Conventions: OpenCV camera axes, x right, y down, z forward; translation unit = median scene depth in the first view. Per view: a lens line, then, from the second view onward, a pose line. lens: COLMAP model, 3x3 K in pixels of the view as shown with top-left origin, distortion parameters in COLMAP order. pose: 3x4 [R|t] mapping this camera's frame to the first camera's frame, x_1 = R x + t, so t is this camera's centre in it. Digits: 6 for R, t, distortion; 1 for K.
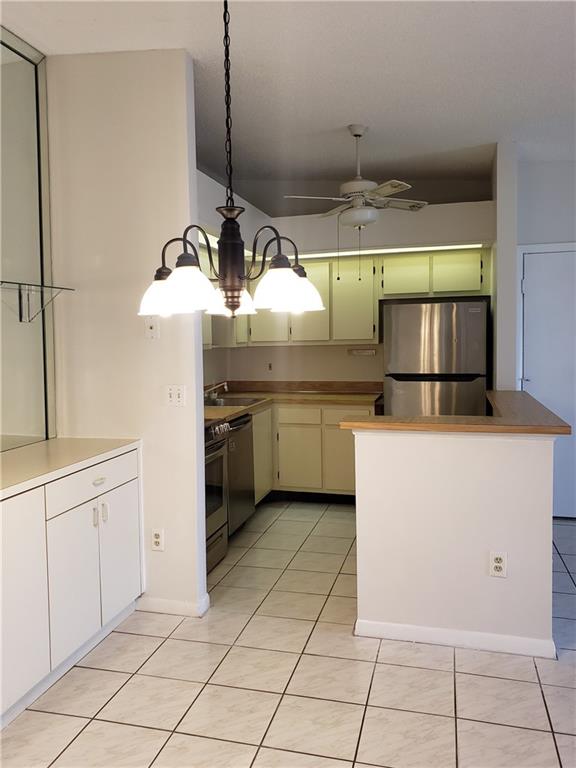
lens RADIAL K [[610.9, 0, 288.7], [0, 610.9, 379.4], [0, 0, 1]] dist [0.055152, -0.029325]
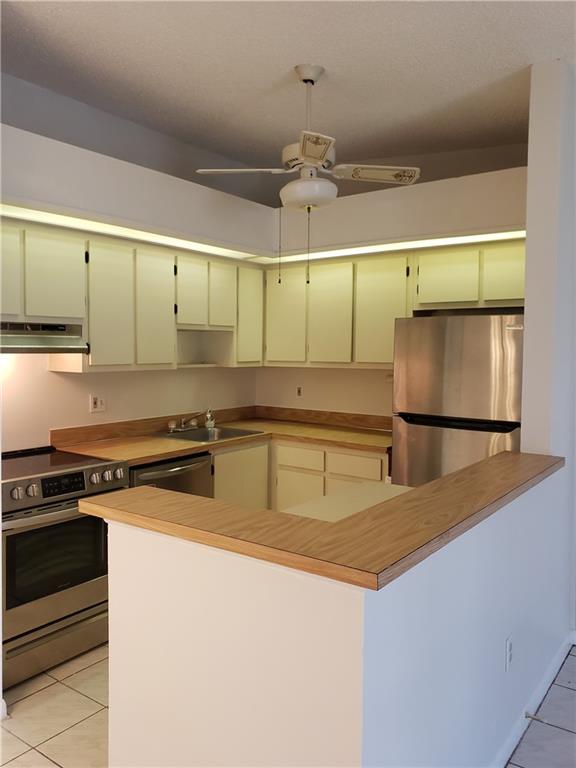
lens RADIAL K [[610.9, 0, 281.9], [0, 610.9, 373.4], [0, 0, 1]] dist [0.055152, -0.029325]
pose [[0.933164, 0.042778, -0.356896, 0.273088], [-0.053030, 0.998412, -0.018984, -0.032500], [0.355518, 0.036642, 0.933951, 0.257662]]
